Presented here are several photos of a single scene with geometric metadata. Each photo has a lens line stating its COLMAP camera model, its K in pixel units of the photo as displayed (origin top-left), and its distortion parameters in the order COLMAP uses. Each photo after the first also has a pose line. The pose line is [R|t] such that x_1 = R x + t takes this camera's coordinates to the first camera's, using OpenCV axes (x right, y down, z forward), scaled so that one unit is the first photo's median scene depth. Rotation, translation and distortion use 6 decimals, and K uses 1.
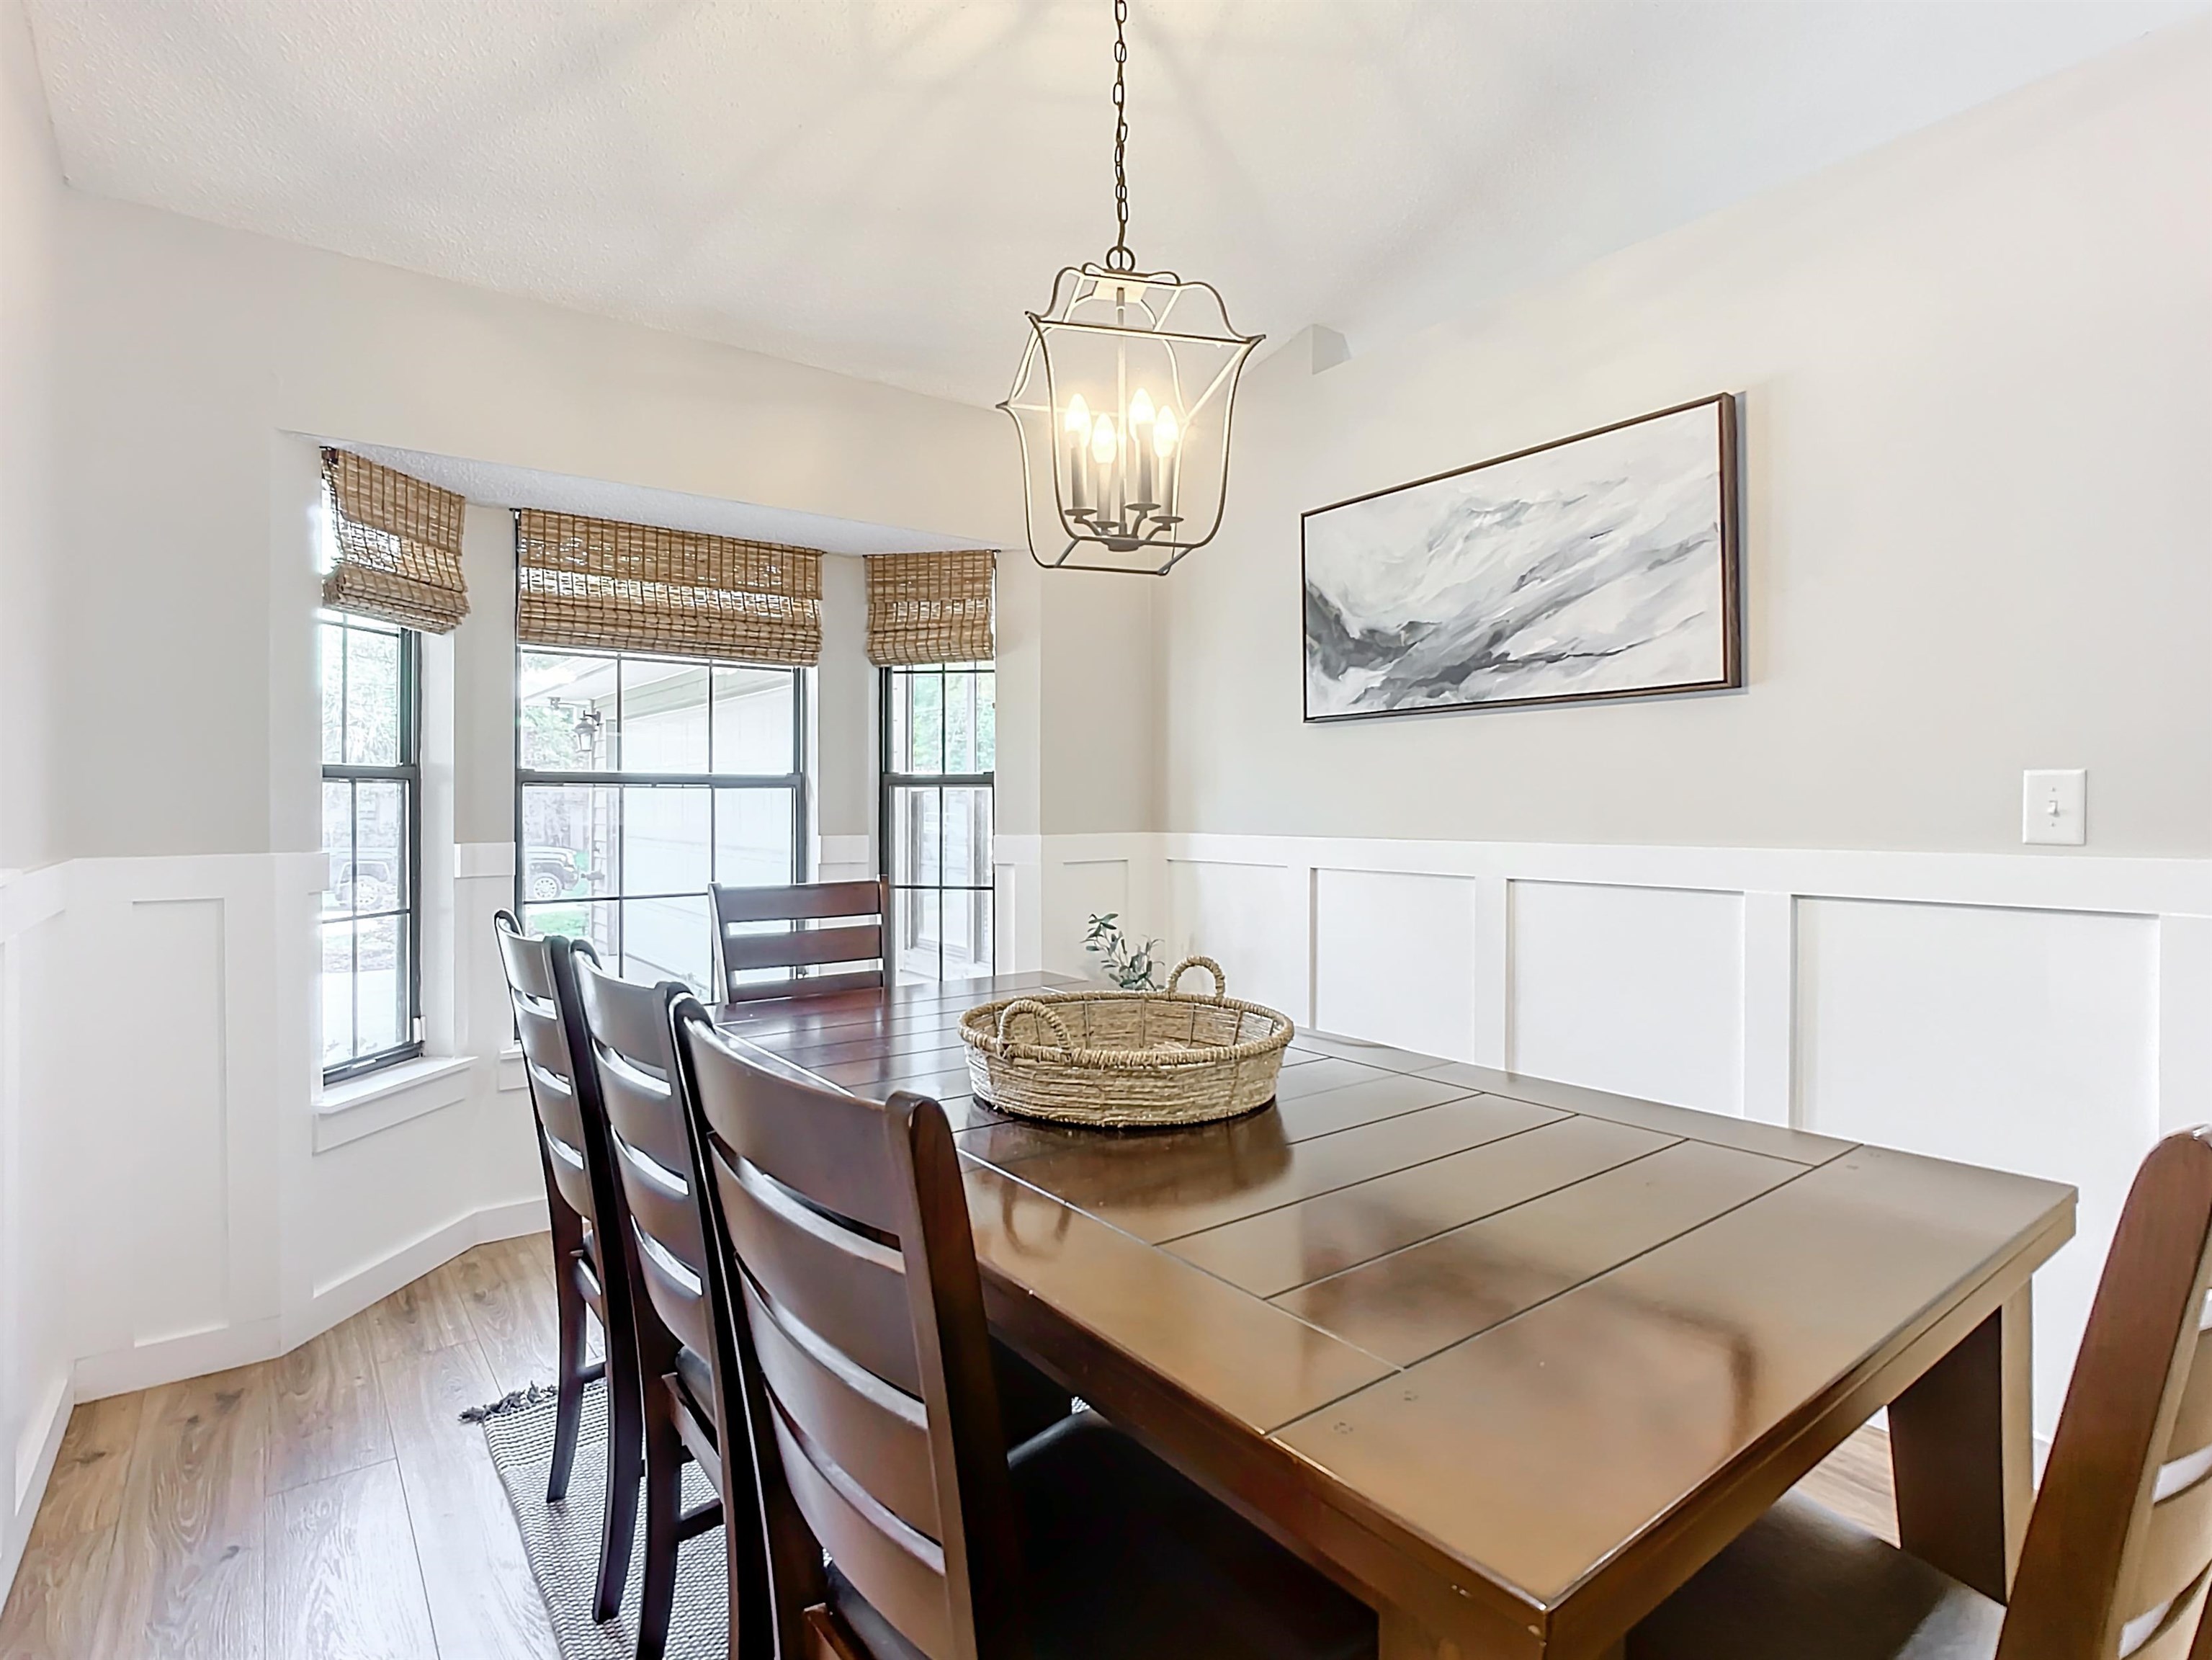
lens RADIAL K [[1099.5, 0, 1106.0], [0, 1099.5, 830.0], [0, 0, 1]] dist [-0.002004, 0.001478]
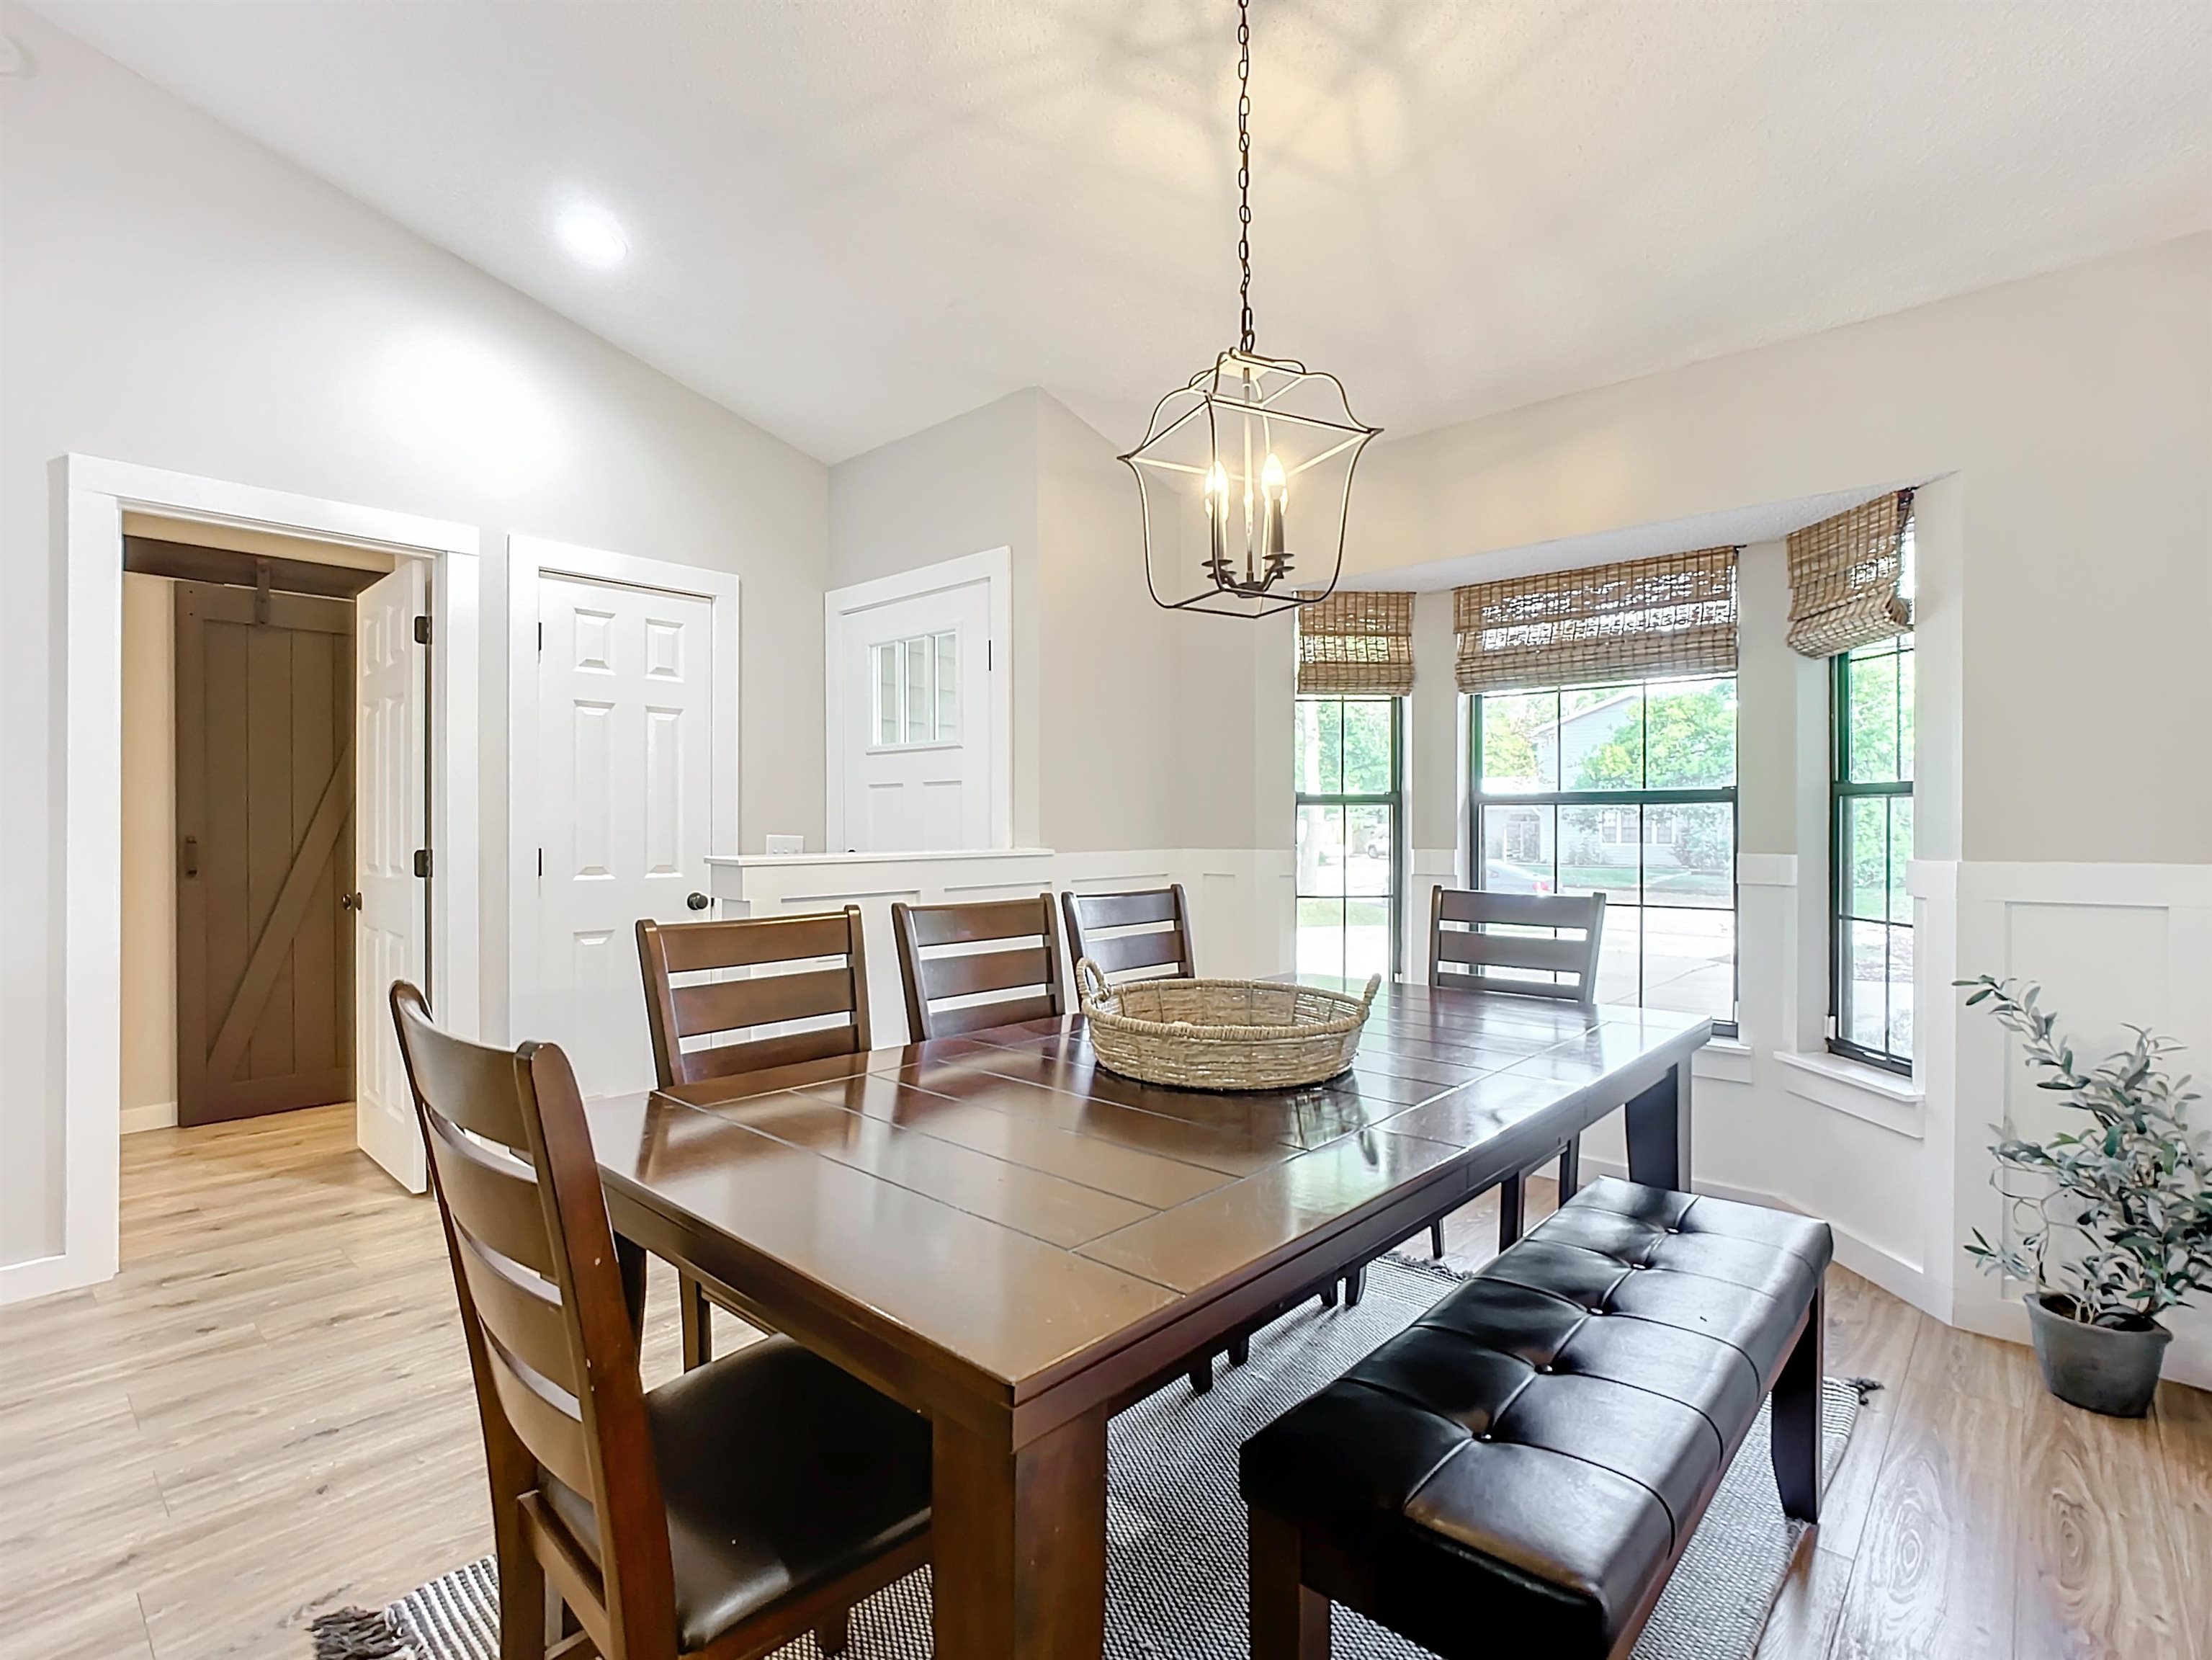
lens RADIAL K [[1099.5, 0, 1106.0], [0, 1099.5, 830.0], [0, 0, 1]] dist [-0.002004, 0.001478]
pose [[0.178294, 0.008057, -0.983944, 0.674136], [-0.028614, 0.999586, 0.003000, -0.004014], [0.983561, 0.027620, 0.178451, 0.393232]]
